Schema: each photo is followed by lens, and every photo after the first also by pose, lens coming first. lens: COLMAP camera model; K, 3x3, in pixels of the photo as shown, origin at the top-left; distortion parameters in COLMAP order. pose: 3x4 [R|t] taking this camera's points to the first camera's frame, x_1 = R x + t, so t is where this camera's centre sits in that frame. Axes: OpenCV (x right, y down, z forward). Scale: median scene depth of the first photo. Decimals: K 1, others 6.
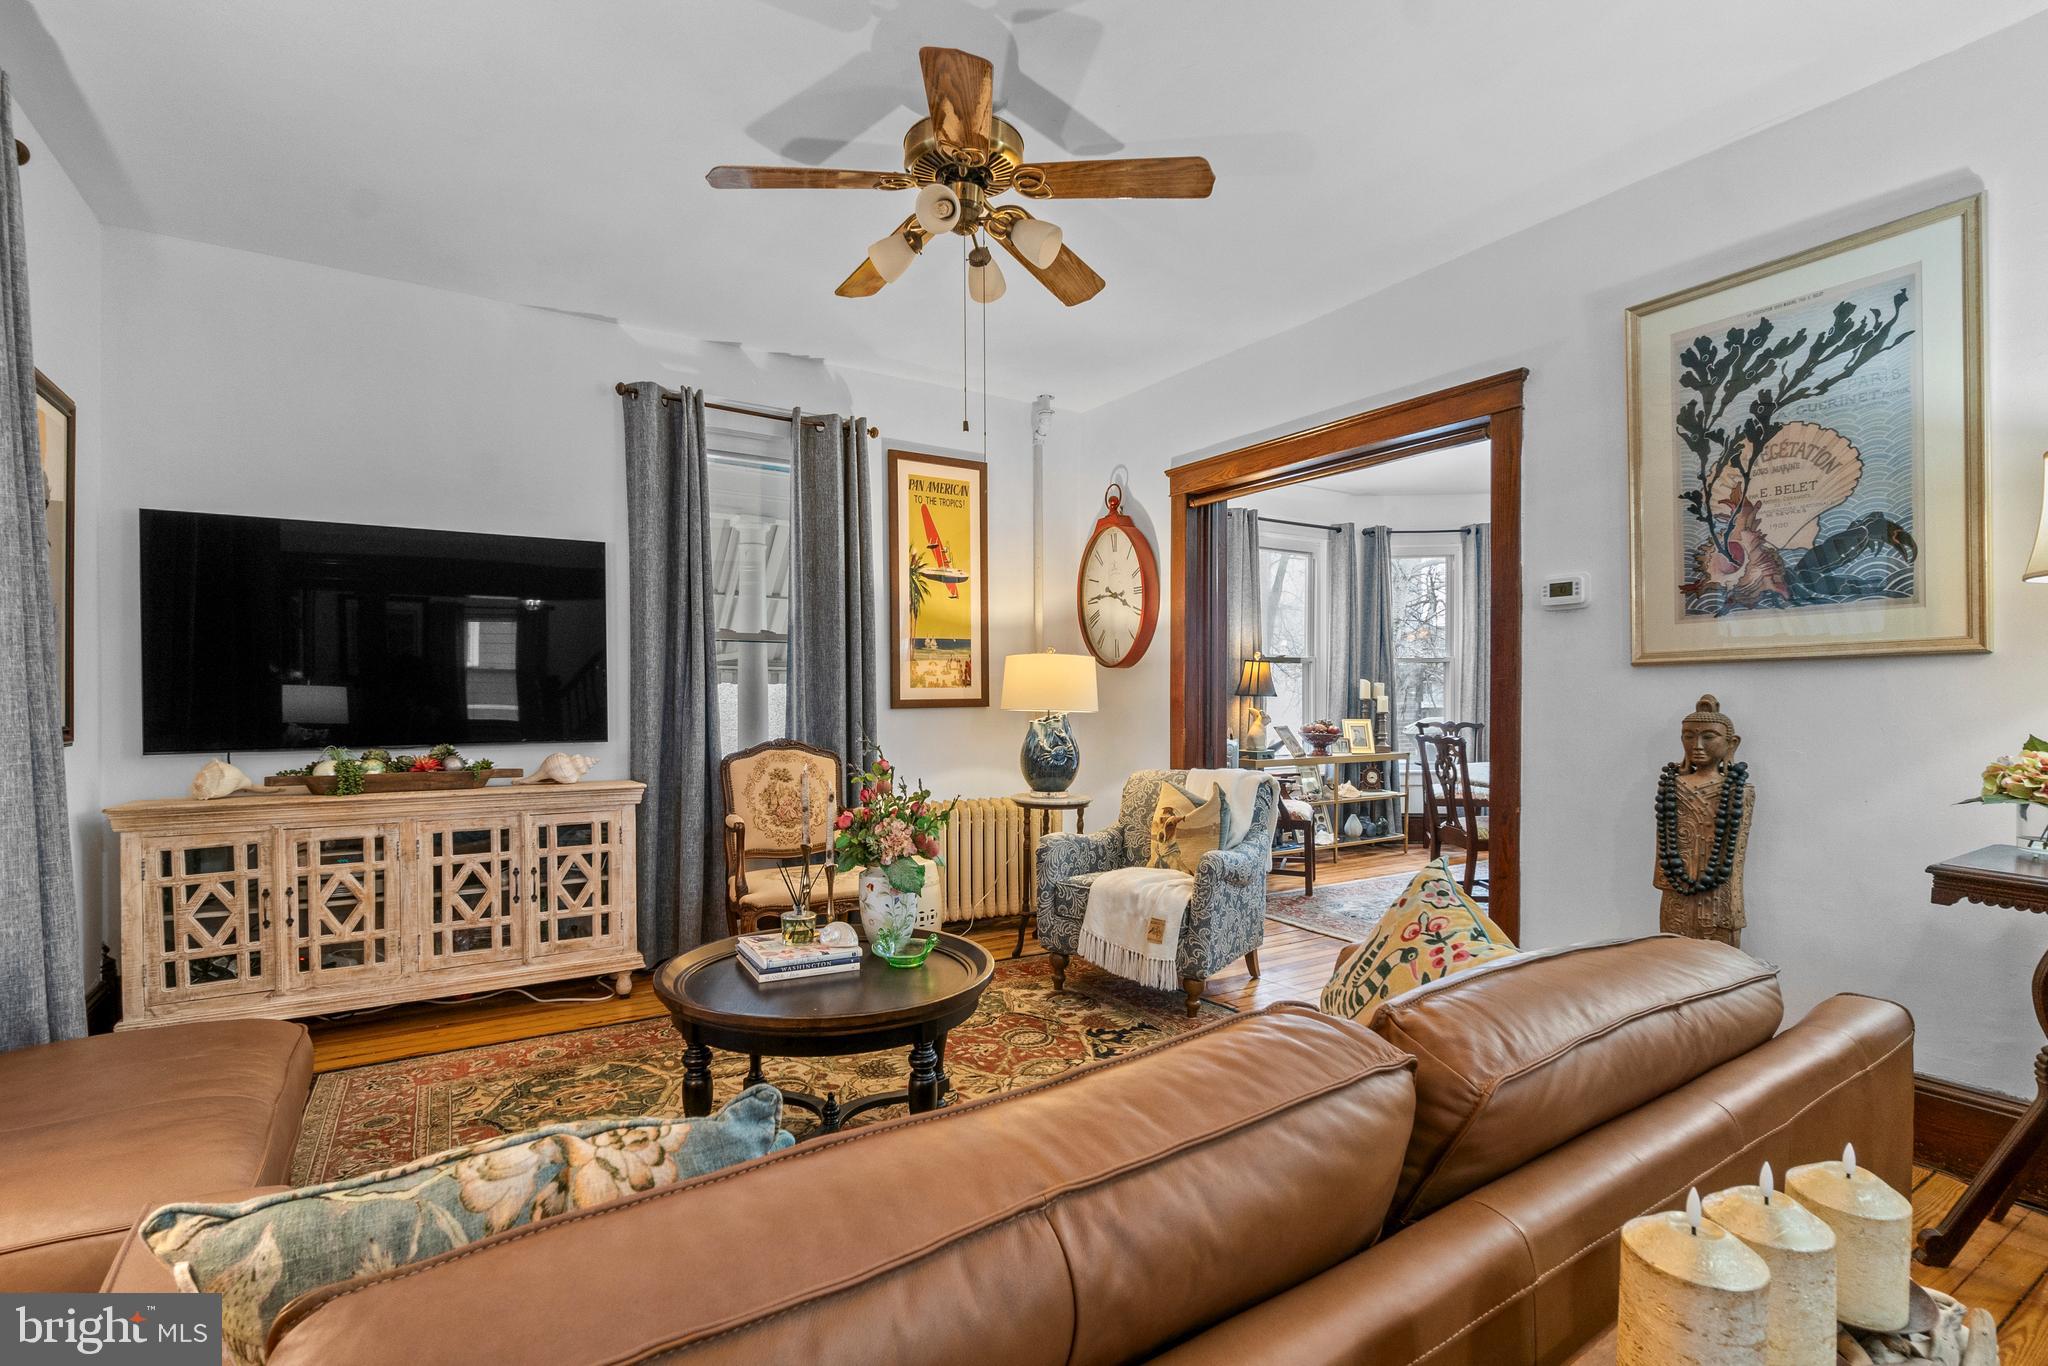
lens RADIAL K [[946.0, 0, 1013.4], [0, 946.0, 711.4], [0, 0, 1]] dist [-0.003618, -0.000458]
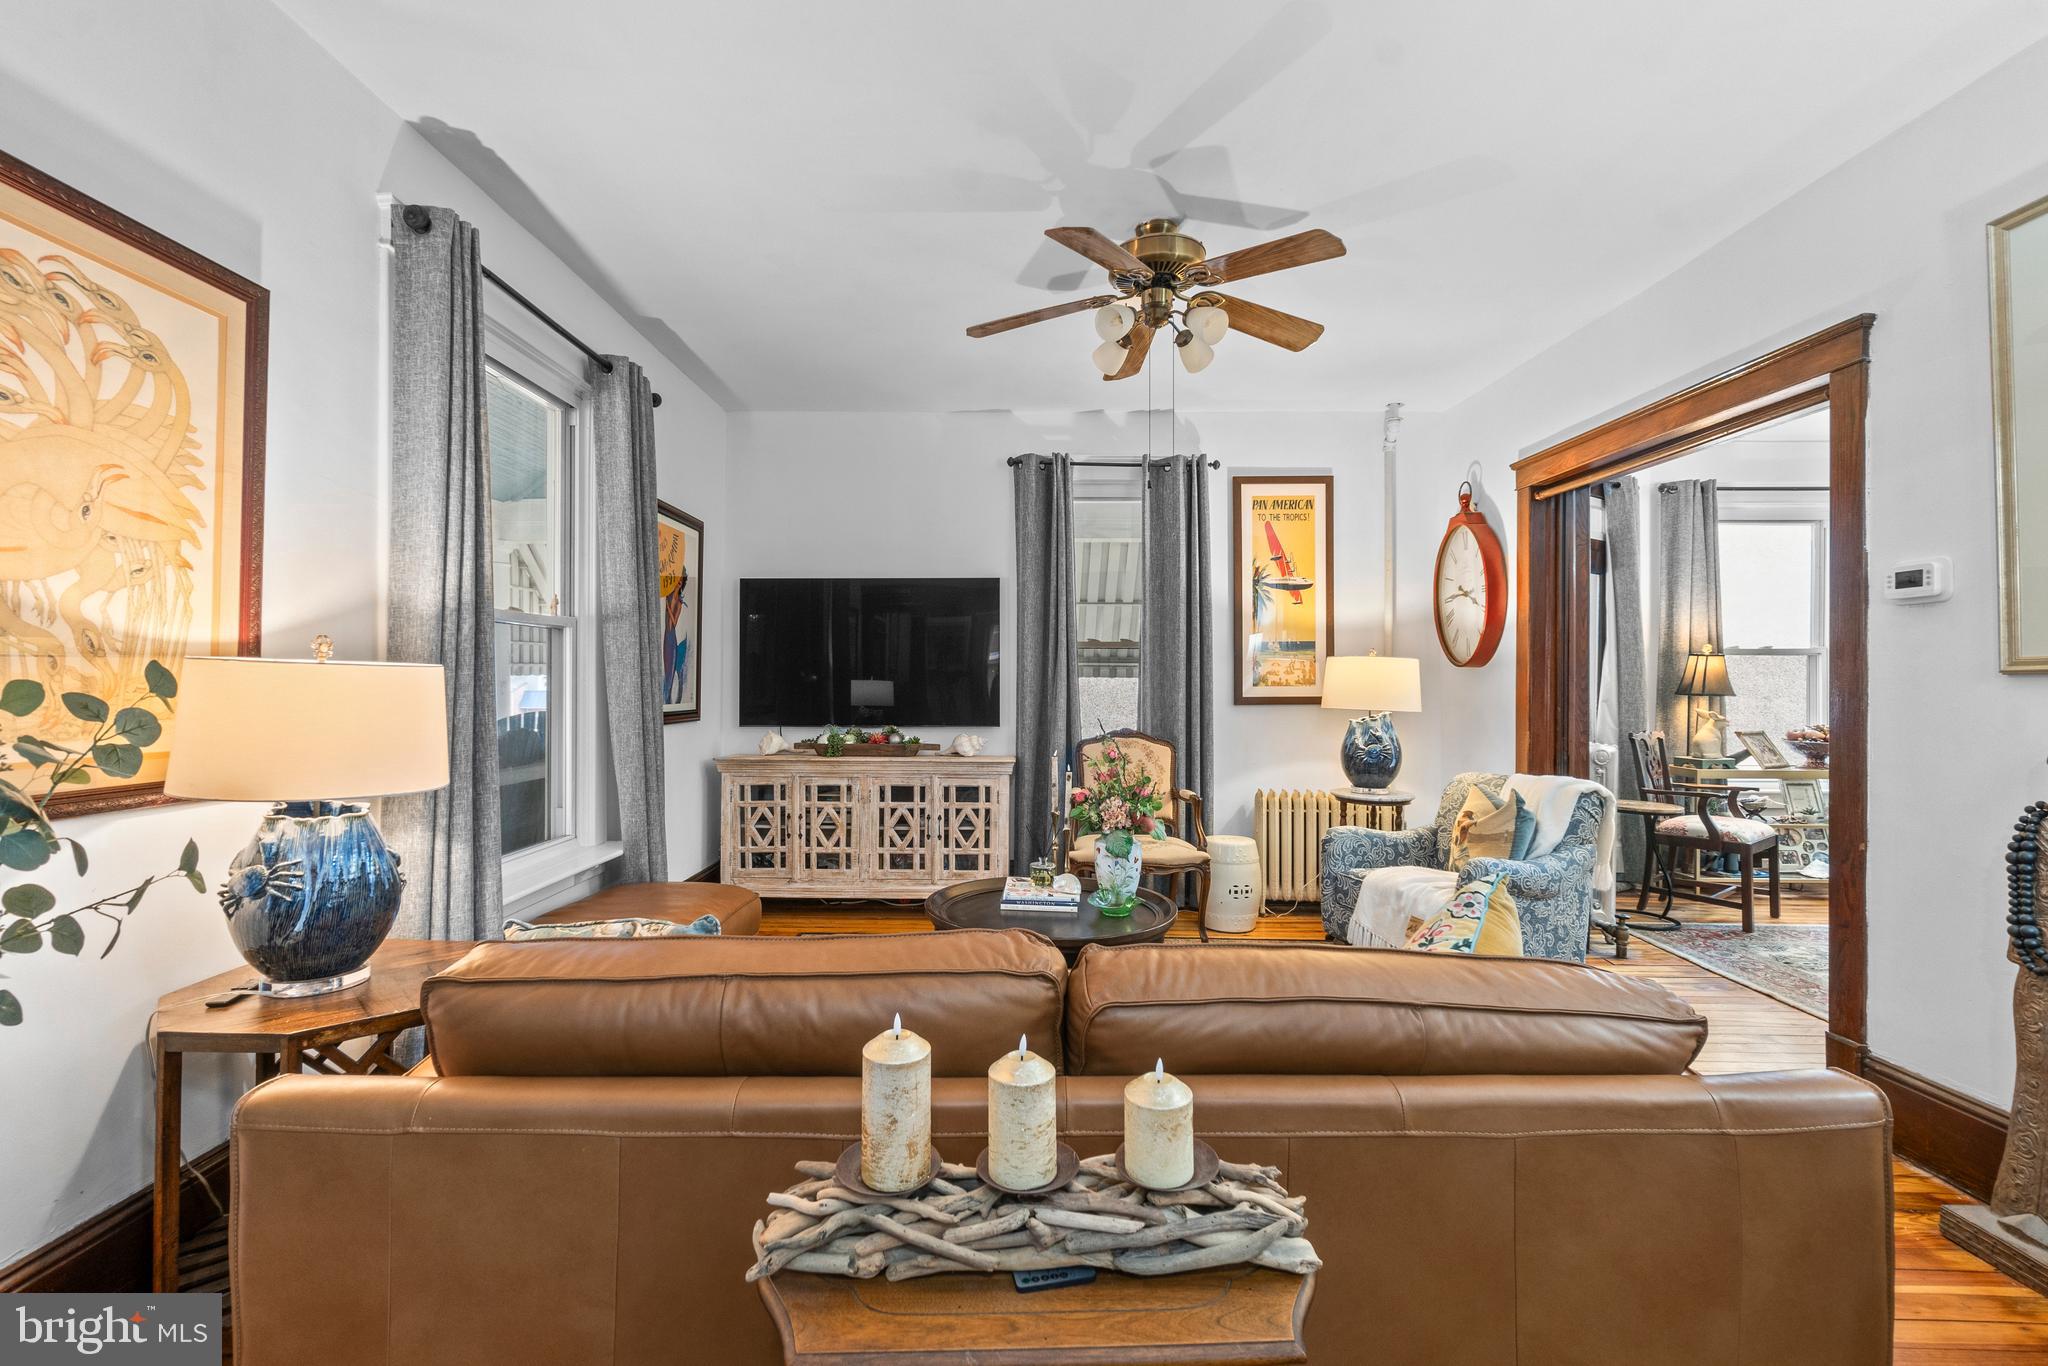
lens RADIAL K [[892.1, 0, 1014.0], [0, 892.1, 685.1], [0, 0, 1]] dist [-0.000134, -0.000859]
pose [[0.840023, 0.007034, -0.542505, 0.301871], [-0.013947, 0.999865, -0.008633, -0.017940], [0.542372, 0.014818, 0.840008, -0.052431]]
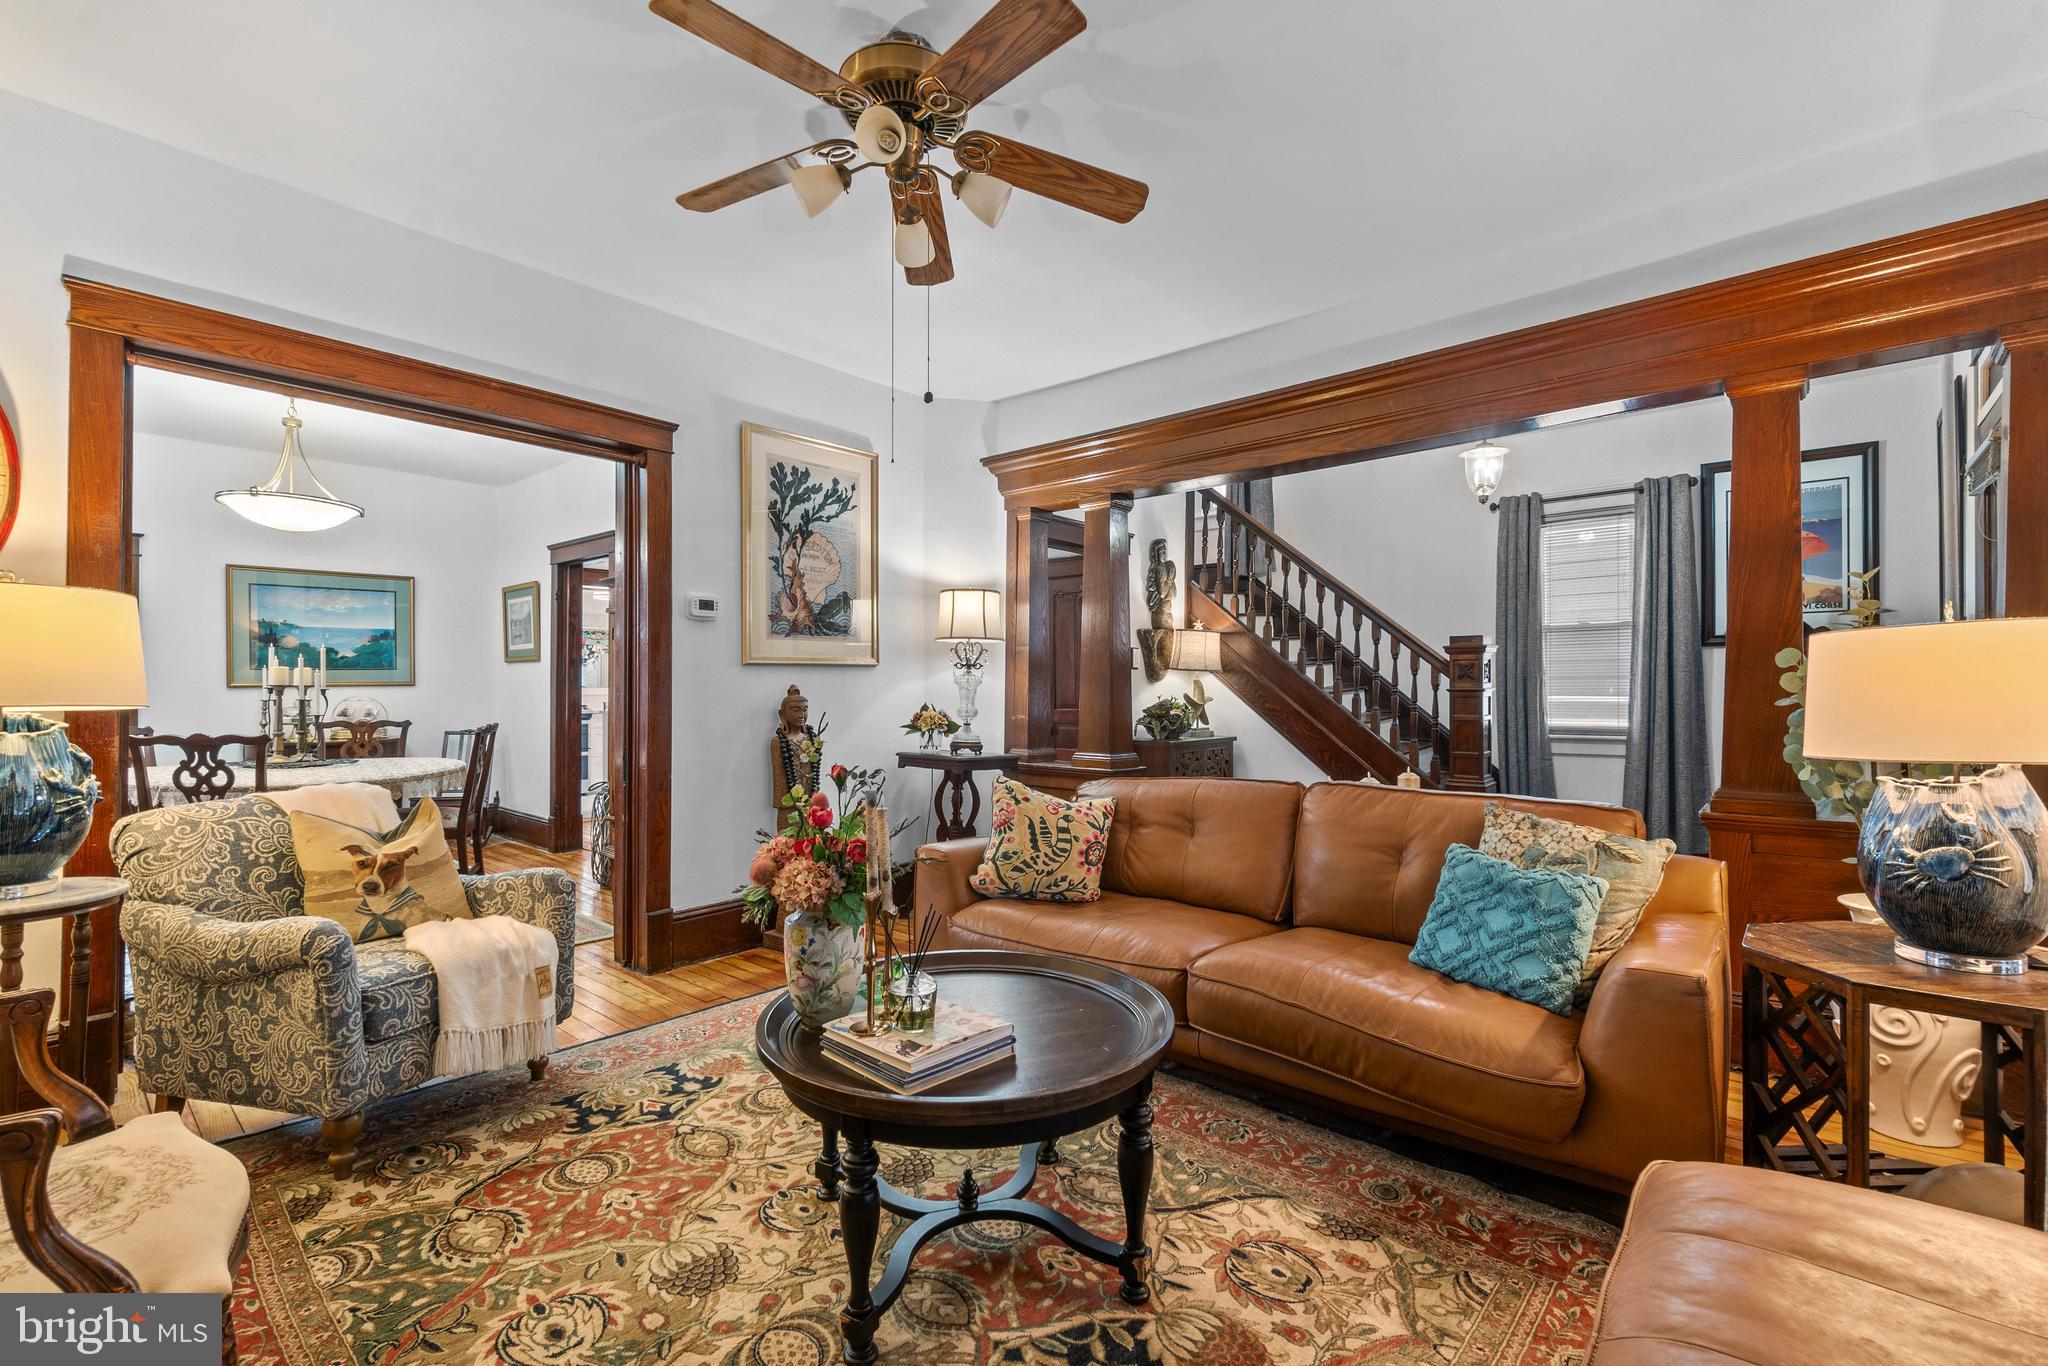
lens RADIAL K [[892.1, 0, 1014.0], [0, 892.1, 685.1], [0, 0, 1]] dist [-0.000134, -0.000859]
pose [[-0.279079, 0.007847, 0.960236, -0.649495], [0.014240, 0.999890, -0.004033, -0.004167], [-0.960162, 0.012548, -0.279160, 0.808682]]
